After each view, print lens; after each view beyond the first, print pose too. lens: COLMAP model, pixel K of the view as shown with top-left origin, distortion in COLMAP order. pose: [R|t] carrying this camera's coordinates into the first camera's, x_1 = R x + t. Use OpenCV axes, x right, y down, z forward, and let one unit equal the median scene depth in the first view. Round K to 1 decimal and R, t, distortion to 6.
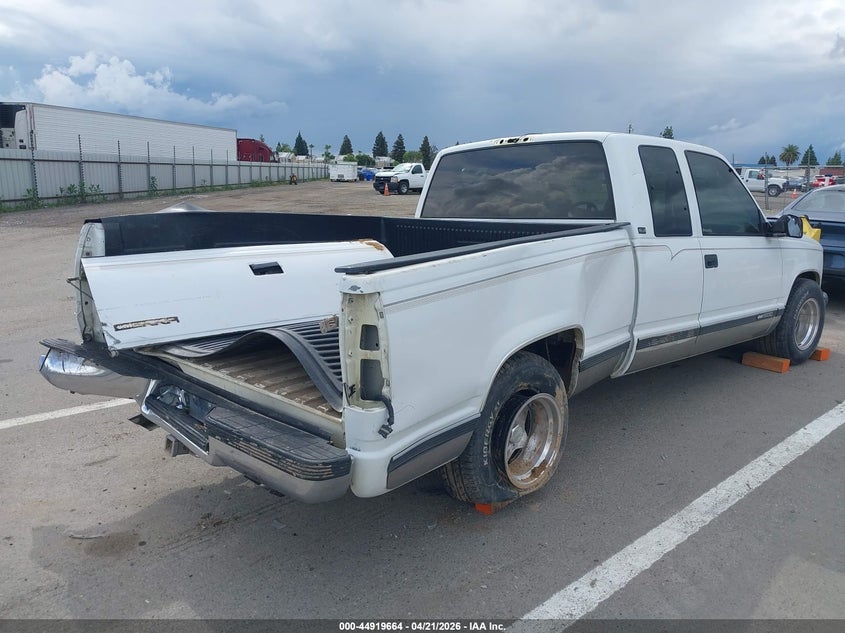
lens RADIAL K [[685.0, 0, 451.0], [0, 685.0, 310.5], [0, 0, 1]] dist [0.024042, -0.014674]
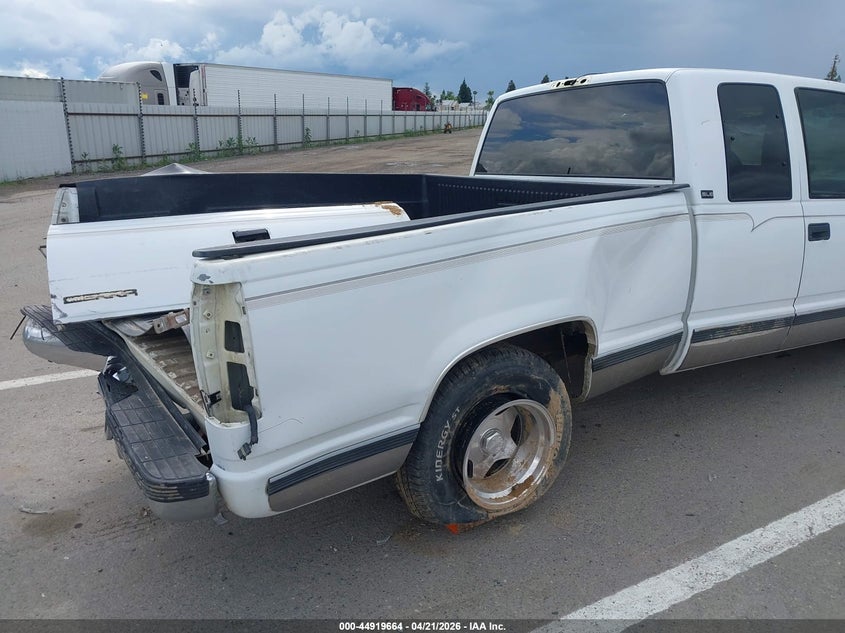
lens RADIAL K [[685.0, 0, 436.5], [0, 685.0, 325.3], [0, 0, 1]] dist [0.024042, -0.014674]
pose [[0.968480, 0.051508, -0.243706, 0.210425], [-0.028530, 0.994886, 0.096895, -0.040829], [0.247450, -0.086888, 0.964997, 0.172678]]
